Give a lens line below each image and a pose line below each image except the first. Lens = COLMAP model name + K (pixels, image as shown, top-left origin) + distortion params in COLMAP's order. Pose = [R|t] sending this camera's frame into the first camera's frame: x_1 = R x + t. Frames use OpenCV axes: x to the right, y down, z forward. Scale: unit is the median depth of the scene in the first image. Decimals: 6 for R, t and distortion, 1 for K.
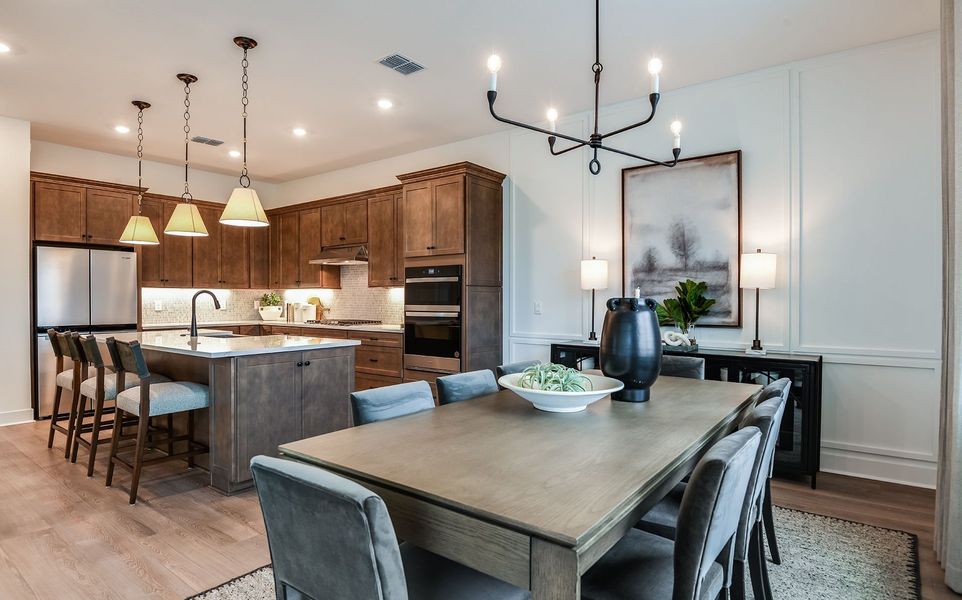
lens RADIAL K [[542.1, 0, 477.1], [0, 542.1, 303.8], [0, 0, 1]] dist [0.007528, -0.004503]
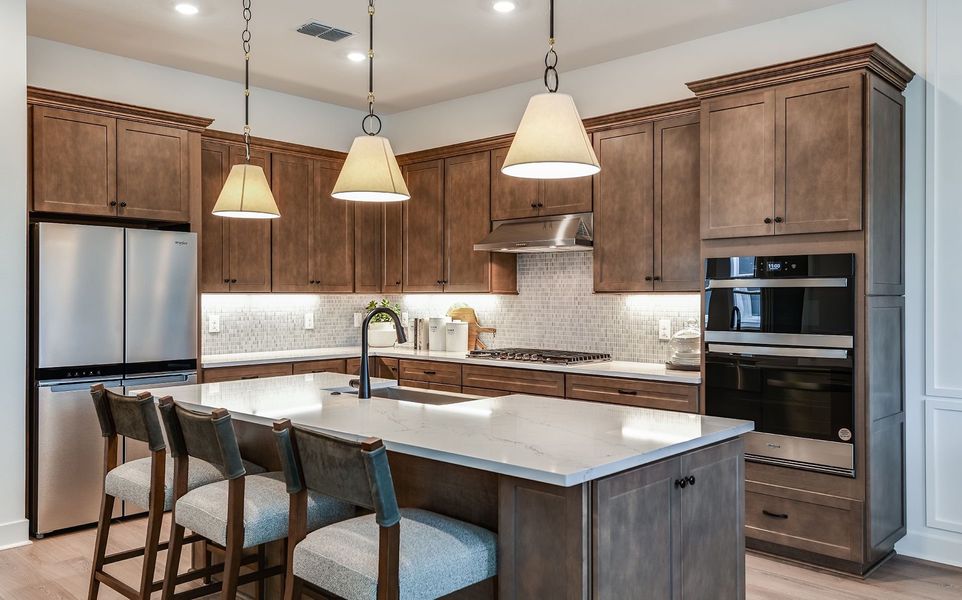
lens RADIAL K [[794.0, 0, 475.6], [0, 794.0, 292.9], [0, 0, 1]] dist [0.063455, 0.010769]
pose [[0.995761, 0.000739, -0.091979, -0.274301], [-0.001912, 0.999918, -0.012670, -0.023092], [0.091962, 0.012792, 0.995680, 0.209200]]
